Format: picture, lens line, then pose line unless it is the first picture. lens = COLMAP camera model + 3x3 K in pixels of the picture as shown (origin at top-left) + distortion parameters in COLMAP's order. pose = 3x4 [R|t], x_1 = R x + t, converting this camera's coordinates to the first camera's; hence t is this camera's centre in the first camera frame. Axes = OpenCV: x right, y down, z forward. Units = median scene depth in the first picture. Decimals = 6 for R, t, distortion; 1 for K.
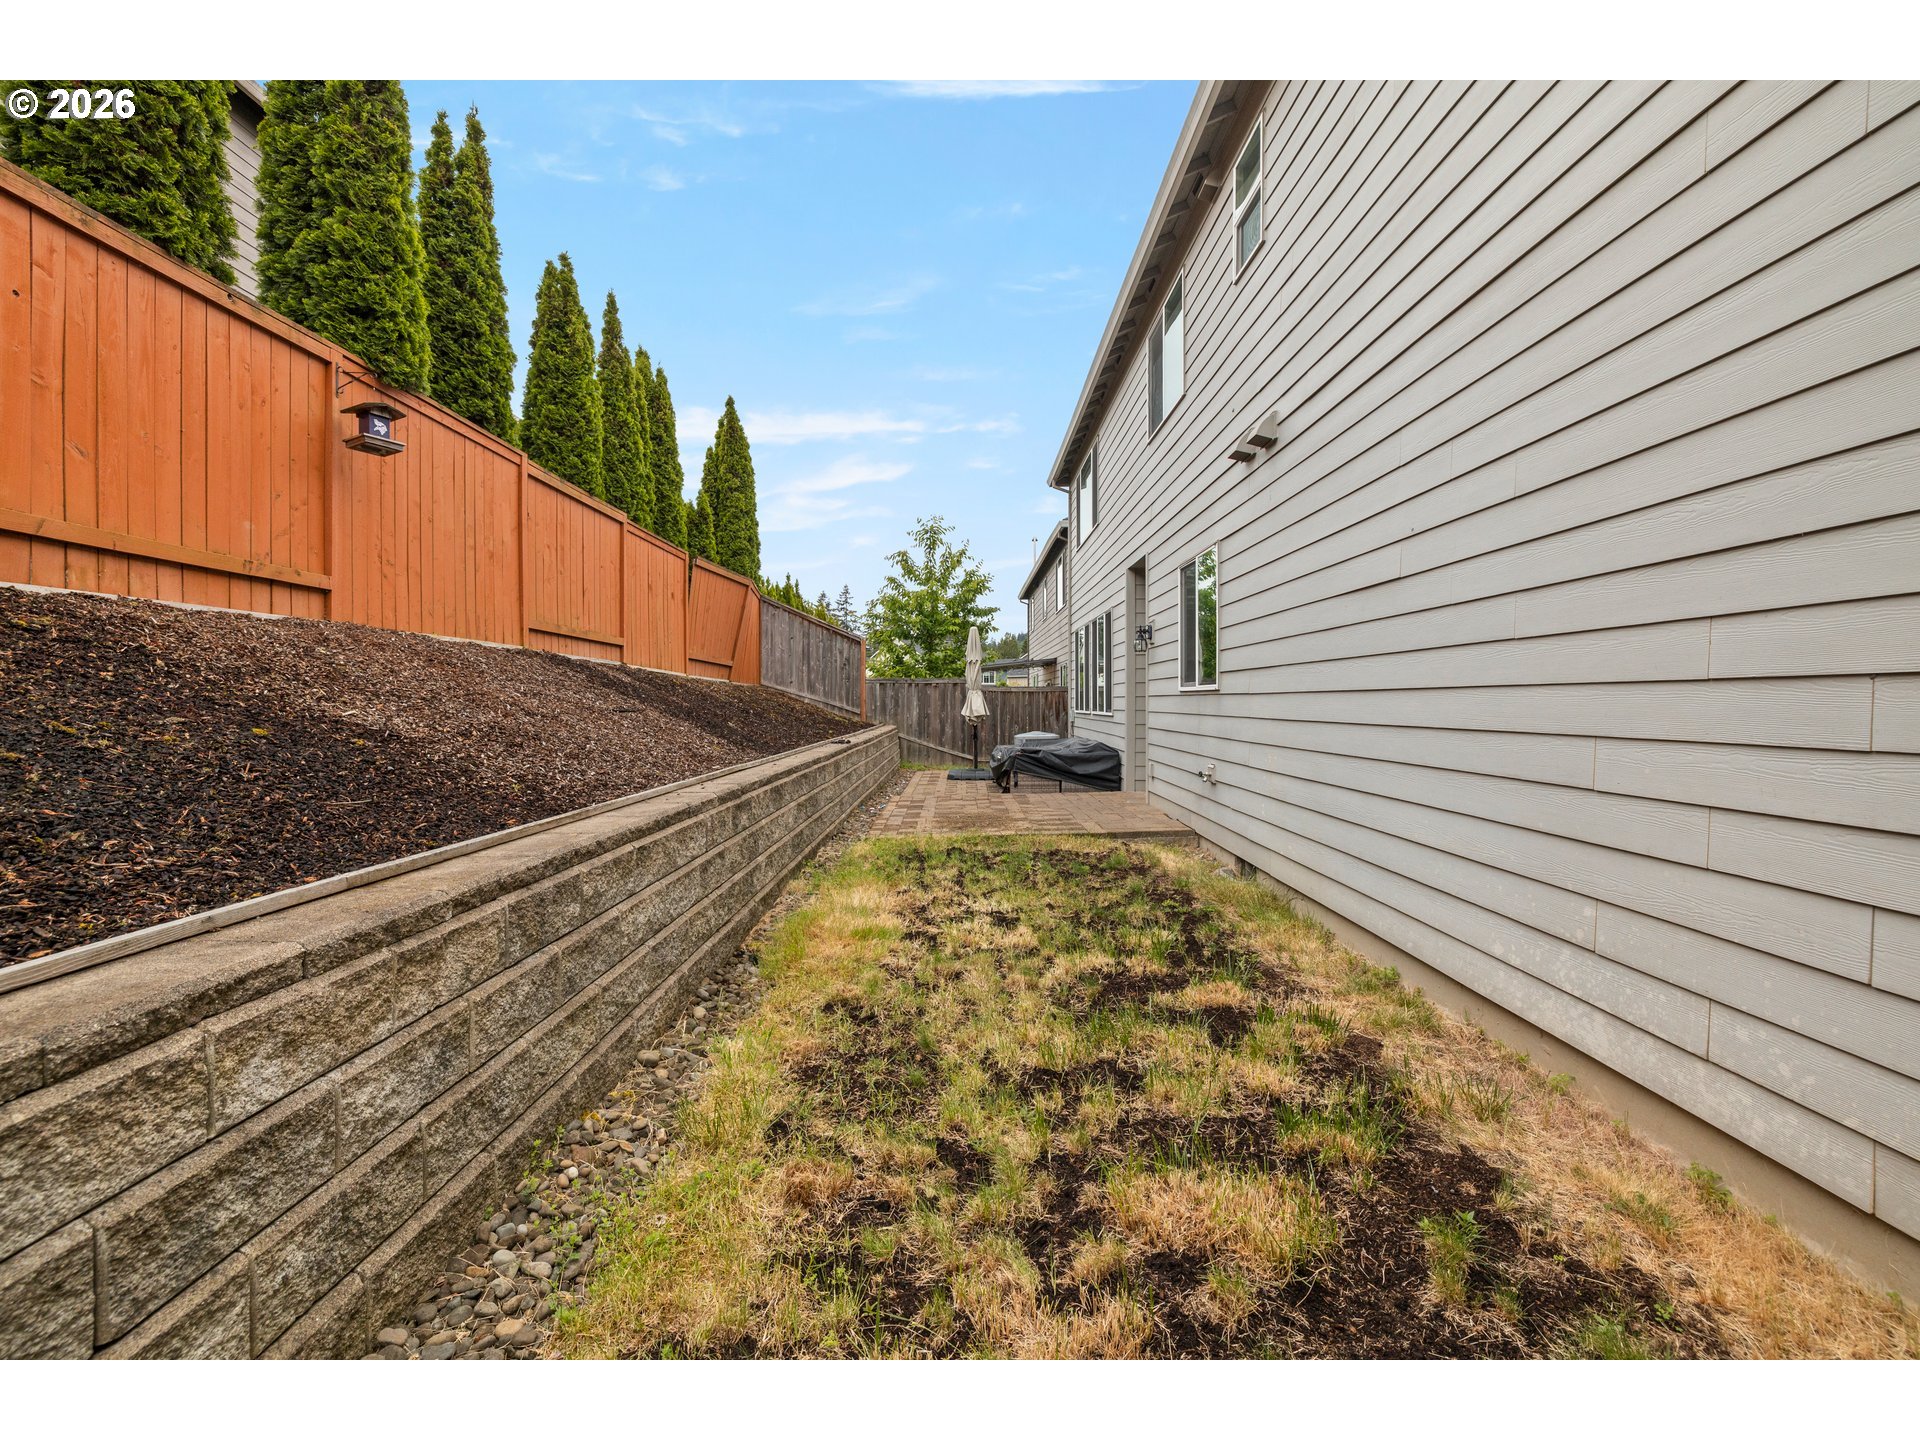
lens RADIAL K [[808.3, 0, 963.2], [0, 808.3, 702.9], [0, 0, 1]] dist [0.000069, 0.000001]
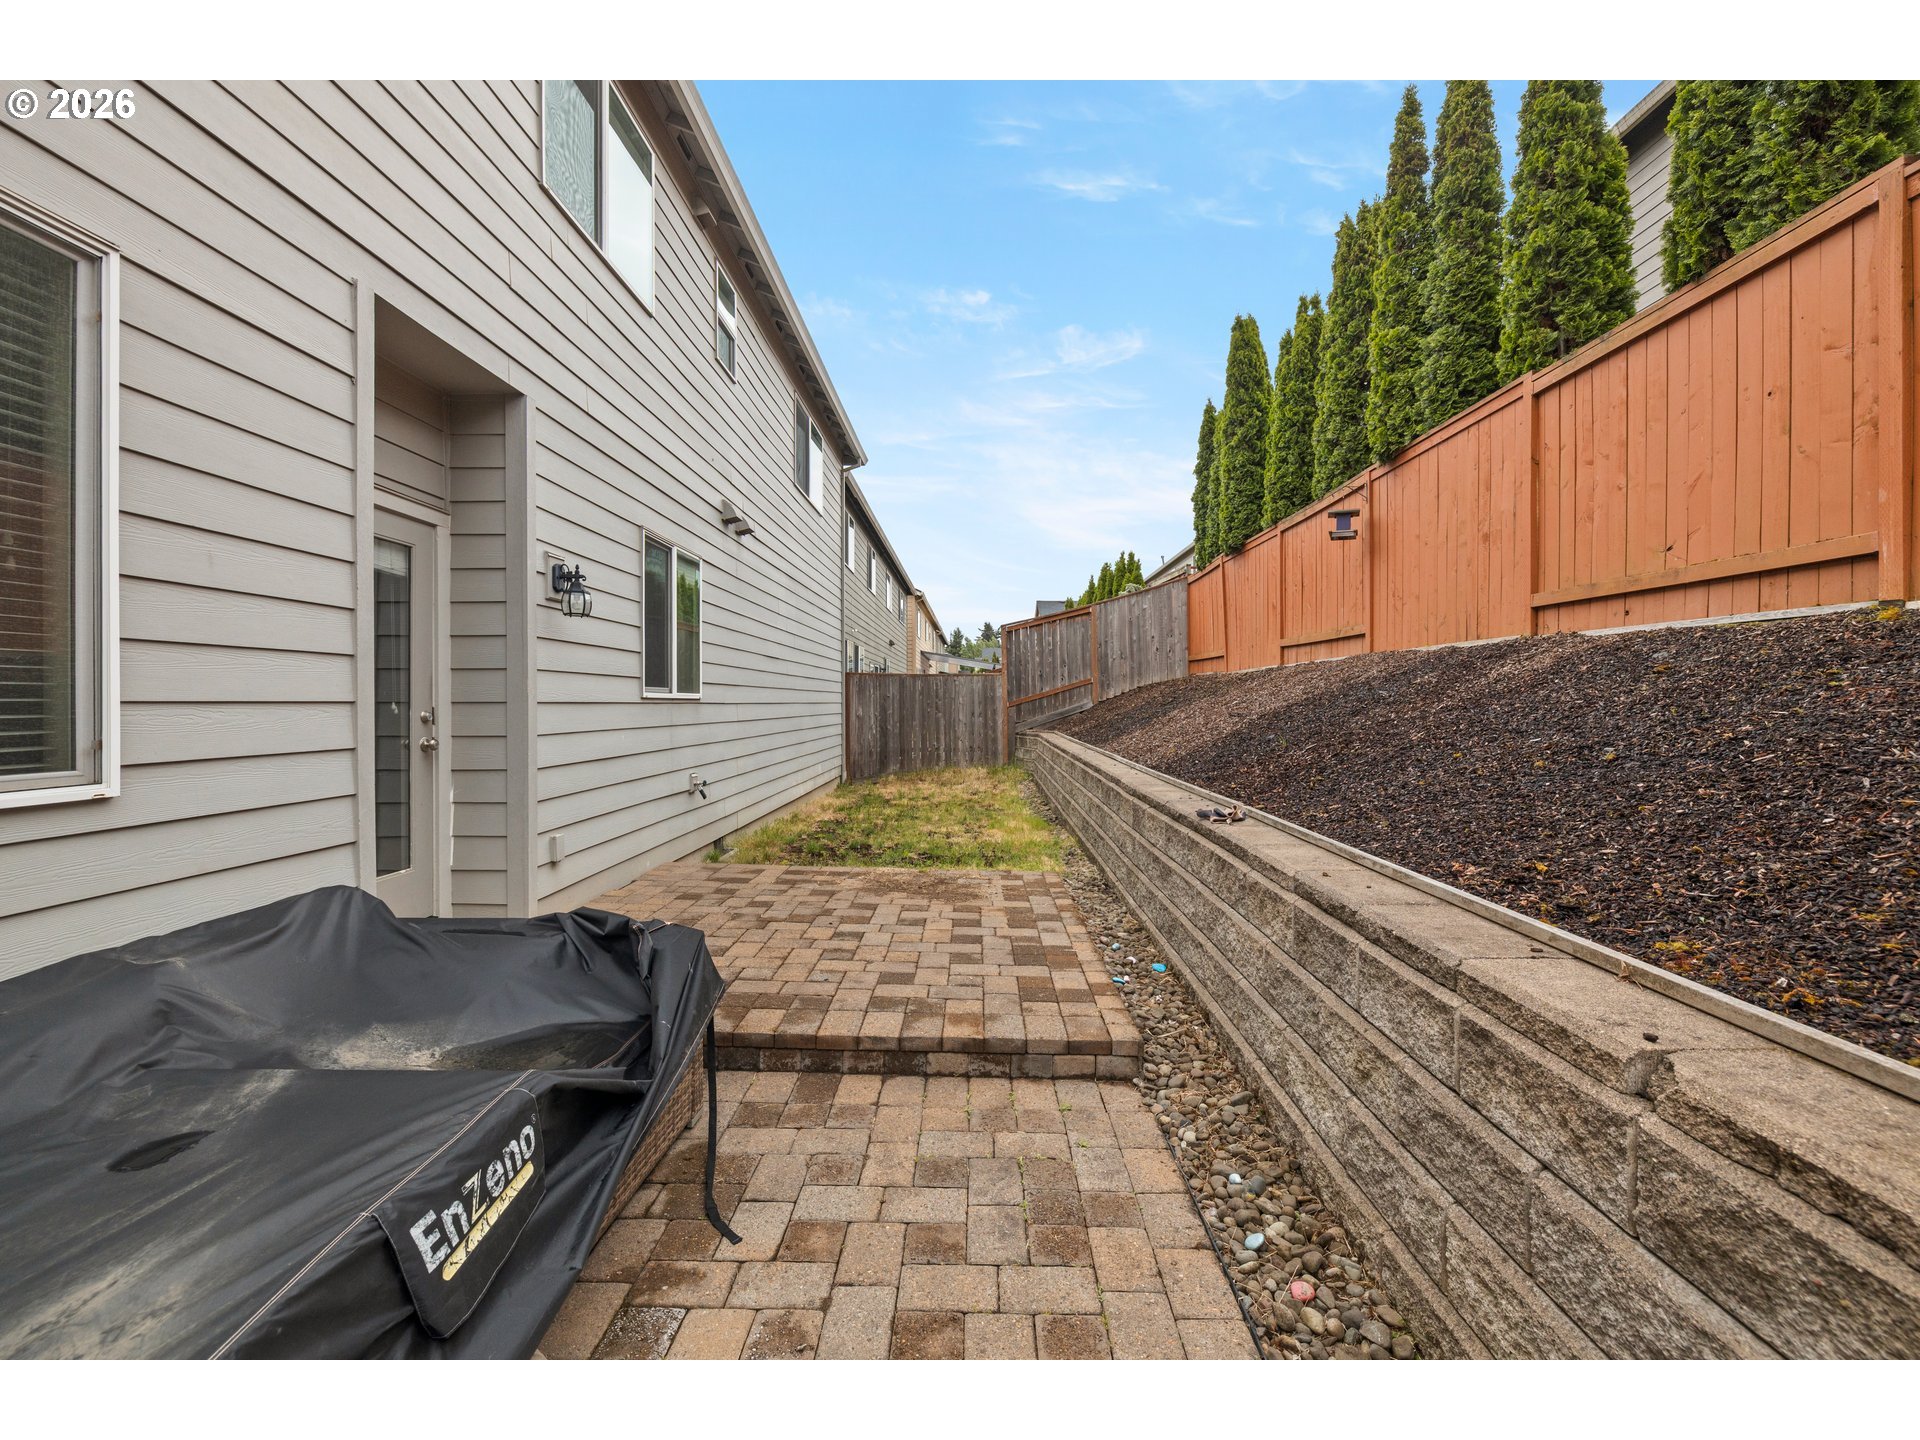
lens RADIAL K [[808.3, 0, 963.2], [0, 808.3, 702.9], [0, 0, 1]] dist [0.000069, 0.000001]
pose [[-0.999754, 0.003333, 0.021949, -0.044677], [0.003328, 0.999994, -0.000234, -0.009444], [-0.021950, -0.000161, -0.999759, 1.979503]]
